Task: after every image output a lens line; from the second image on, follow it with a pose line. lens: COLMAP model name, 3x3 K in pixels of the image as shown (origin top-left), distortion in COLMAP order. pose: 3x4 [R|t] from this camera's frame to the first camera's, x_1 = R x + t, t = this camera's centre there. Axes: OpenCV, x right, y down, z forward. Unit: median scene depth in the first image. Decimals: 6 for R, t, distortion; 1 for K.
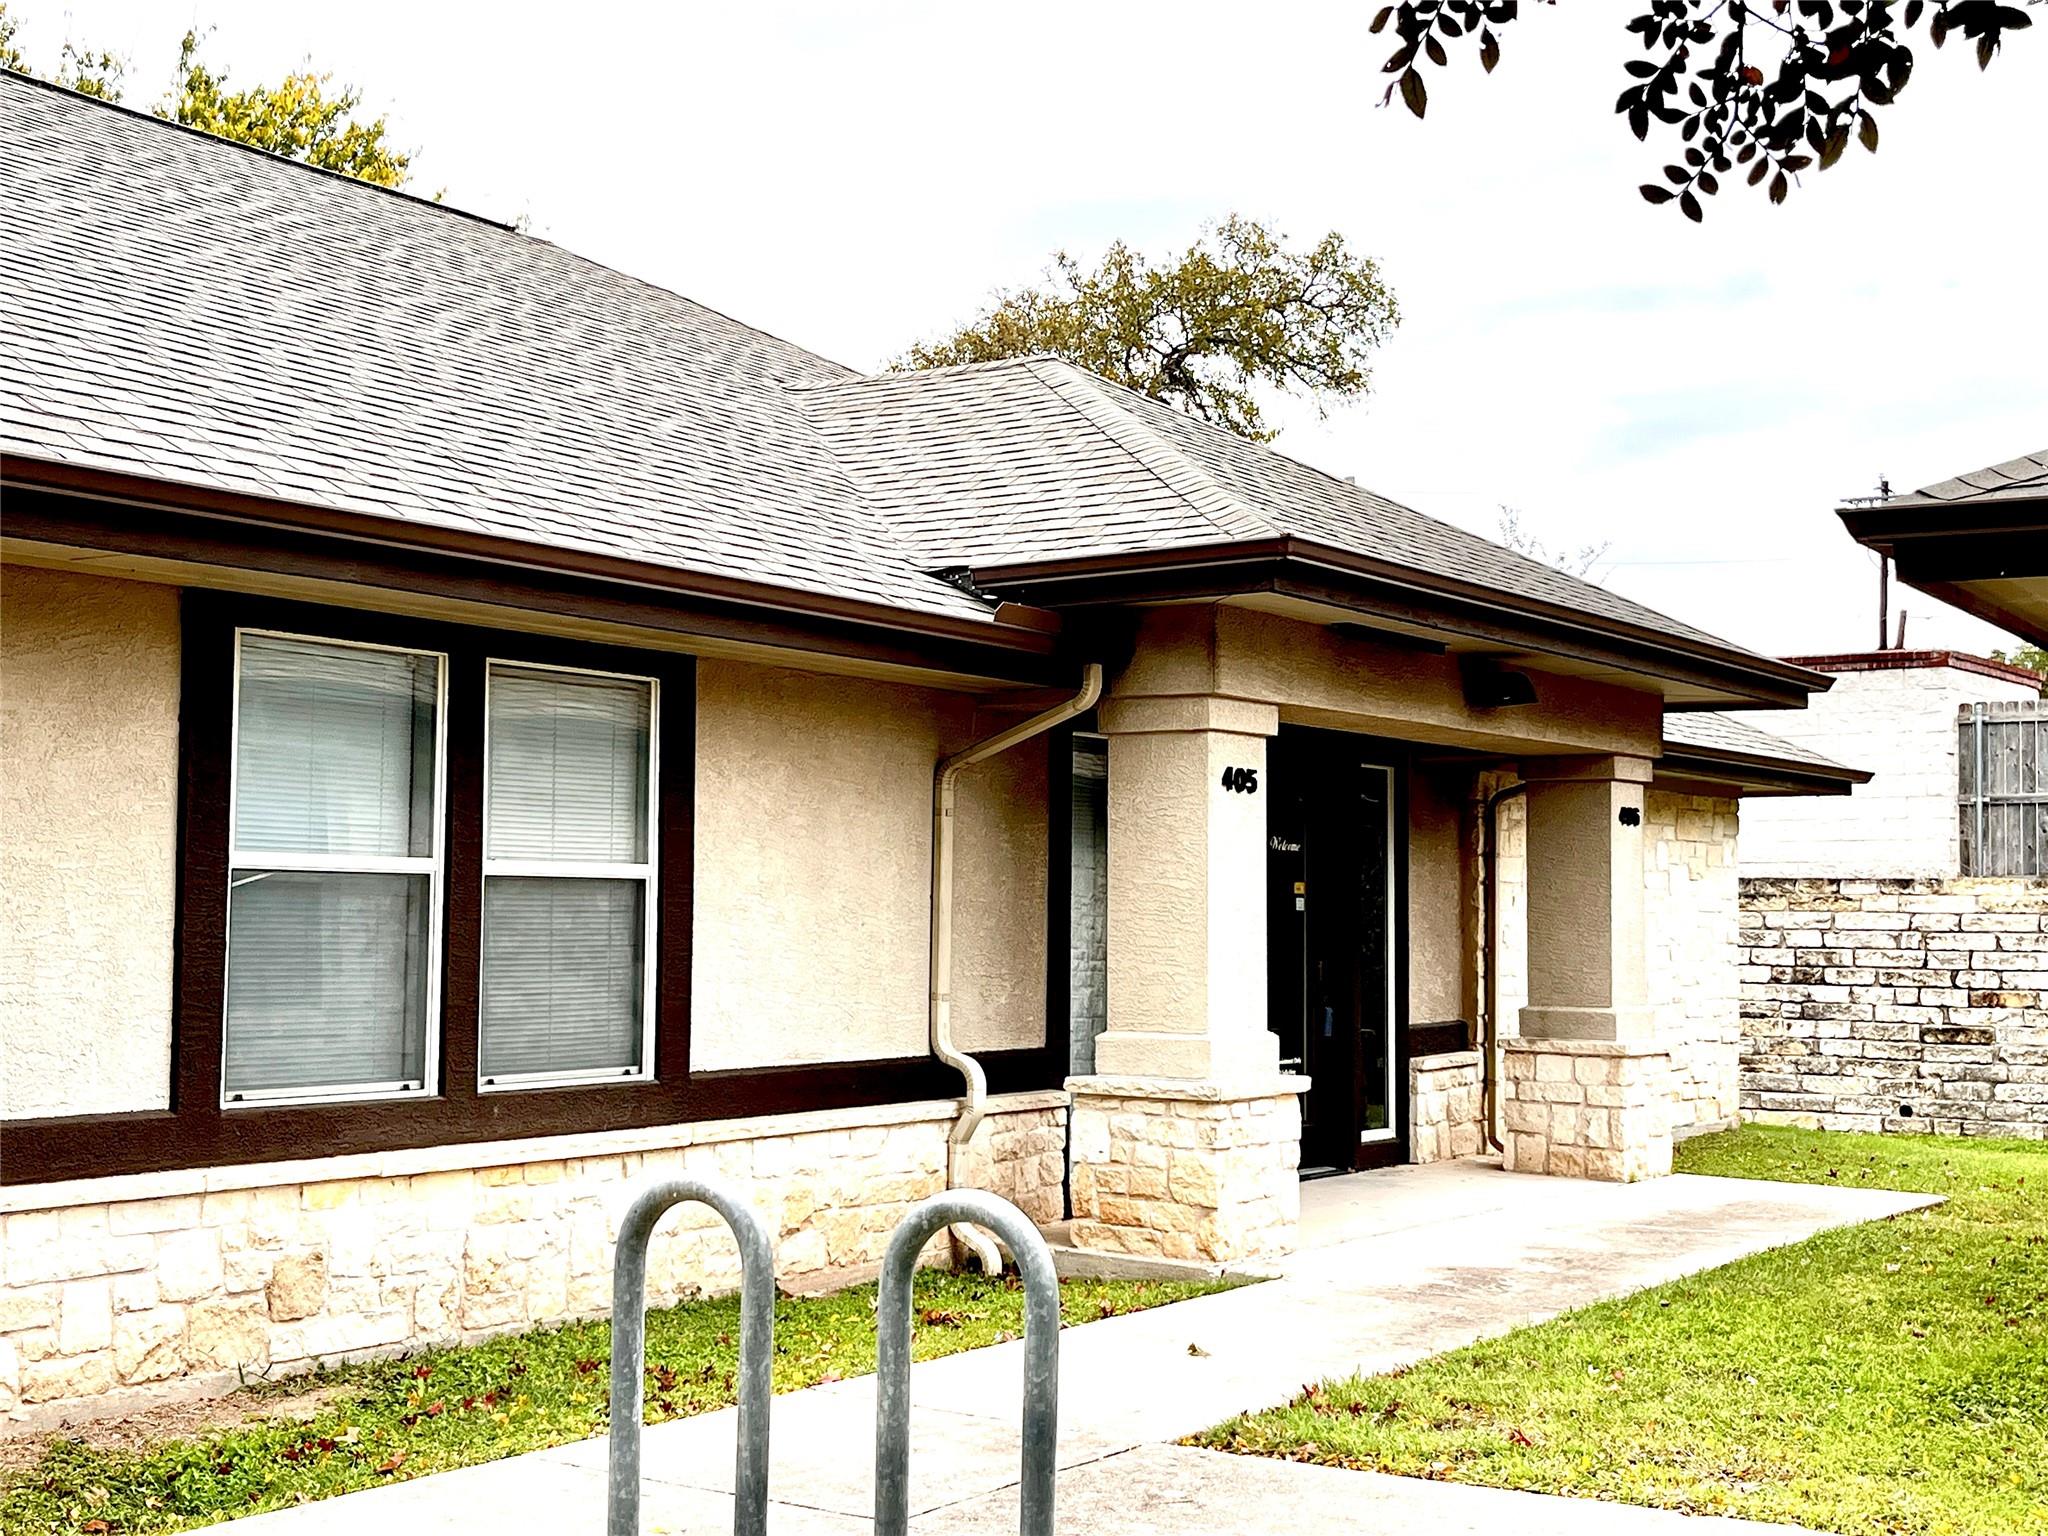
lens RADIAL K [[2562.0, 0, 1024.8], [0, 2562.0, 767.9], [0, 0, 1]] dist [0.017896, 0.000000]
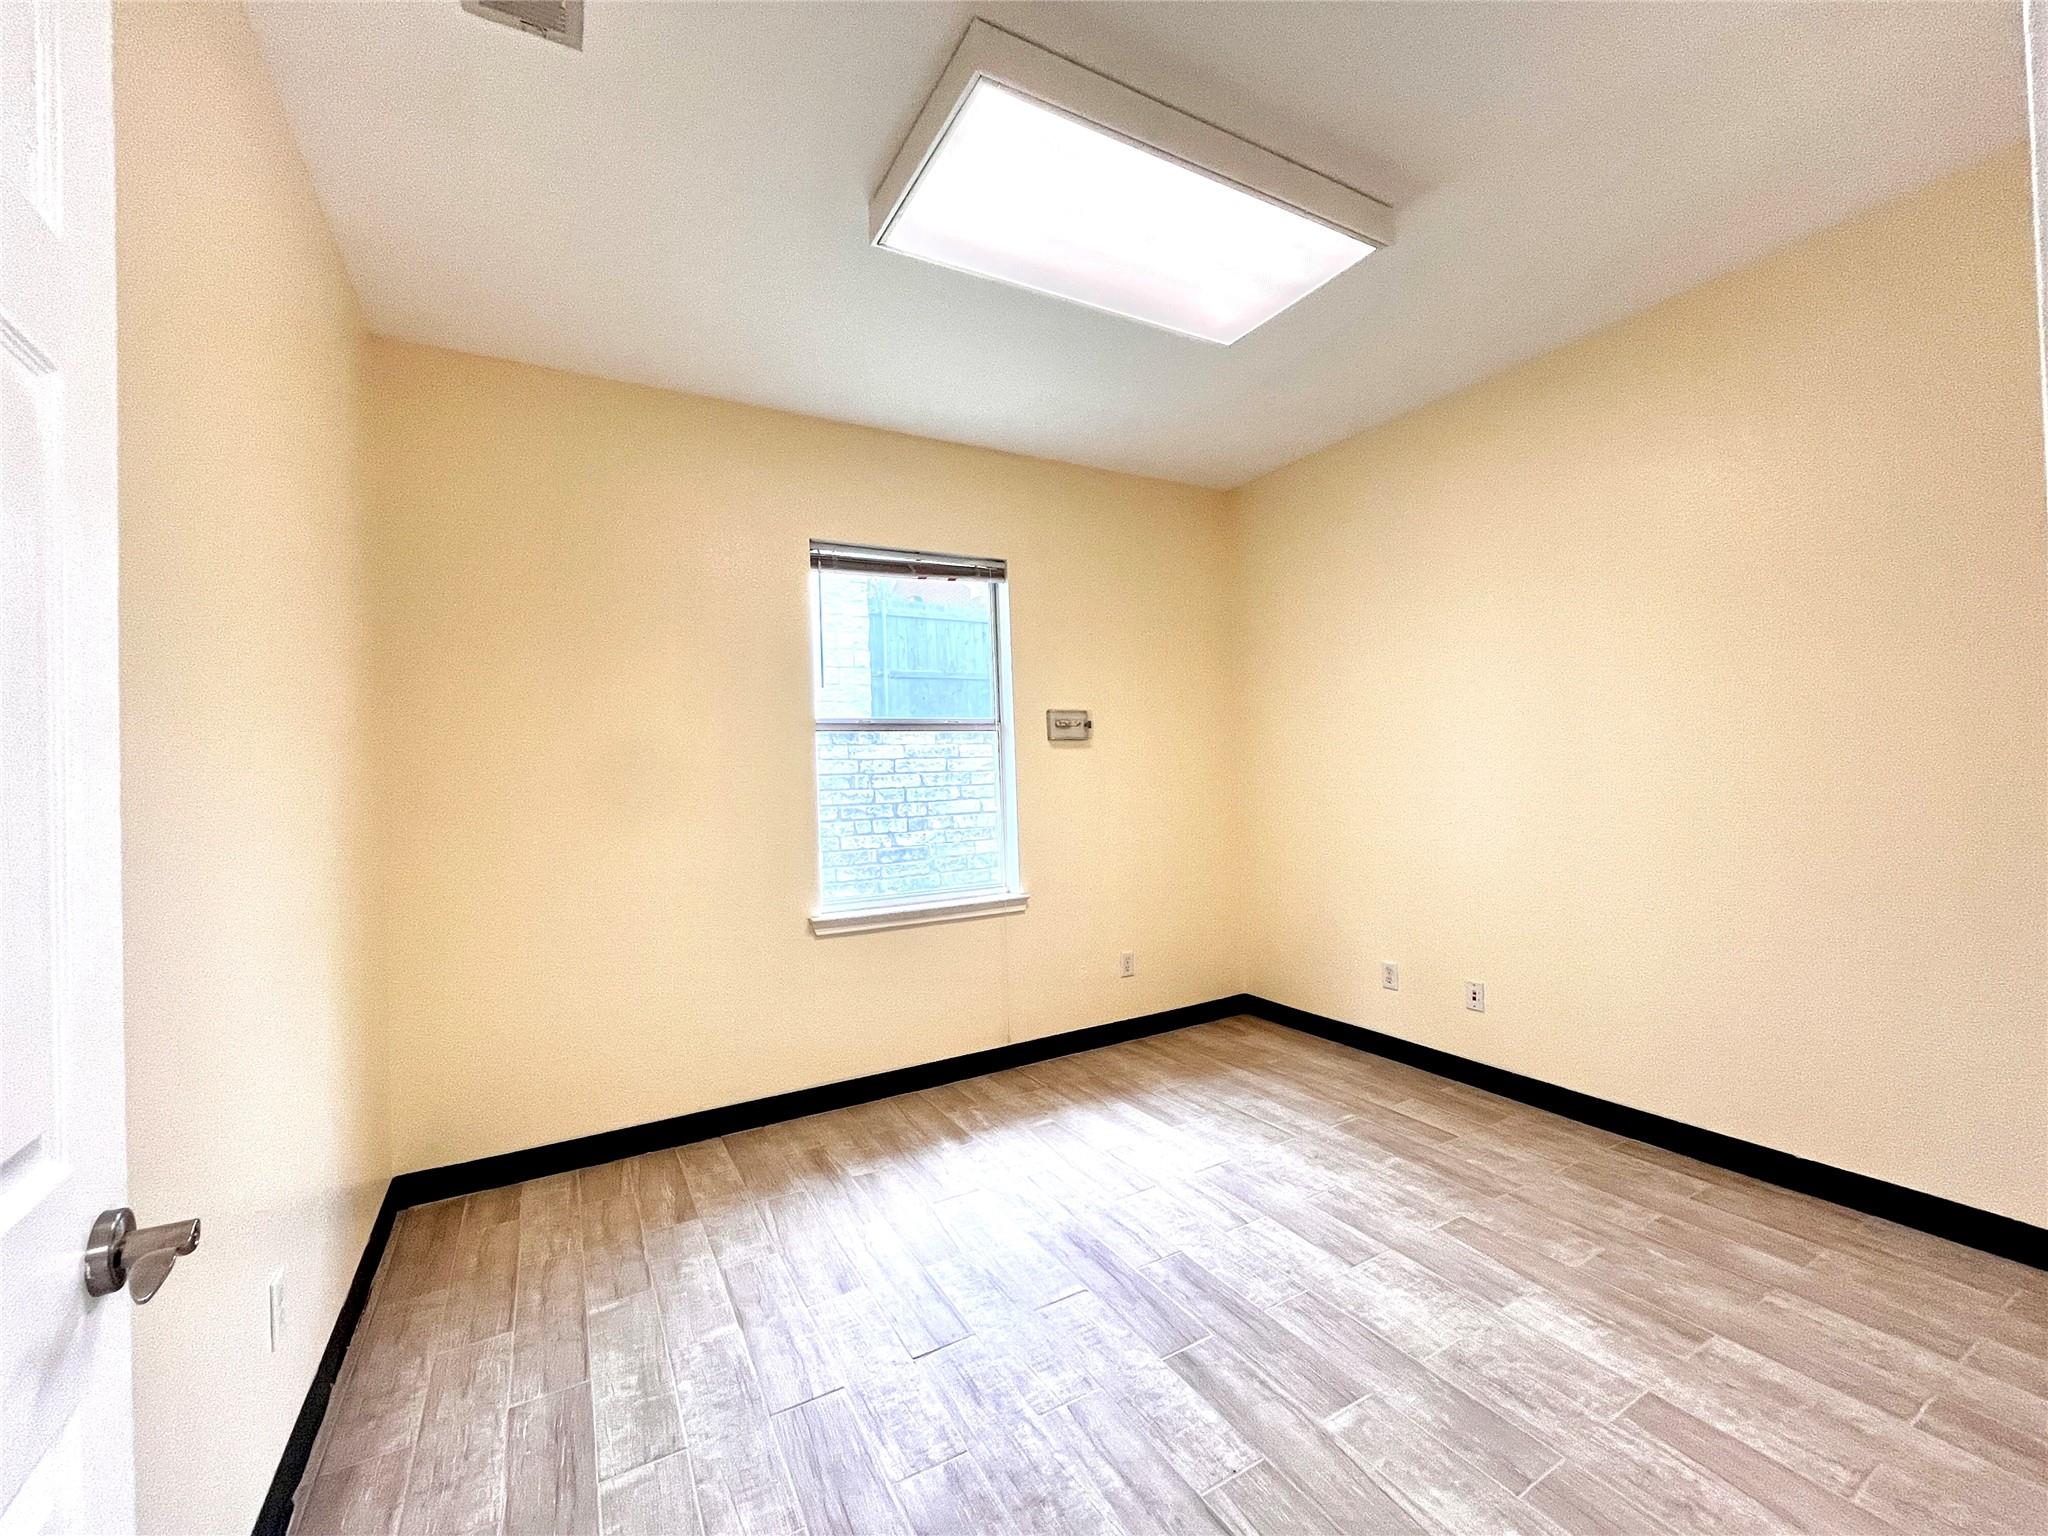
lens RADIAL K [[824.4, 0, 1022.4], [0, 824.4, 767.1], [0, 0, 1]] dist [-0.001020, 0.000091]
pose [[0.422893, -0.025447, 0.905822, 0.019463], [-0.023953, 0.998942, 0.039246, 0.043163], [-0.905863, -0.038295, 0.421836, 0.771734]]
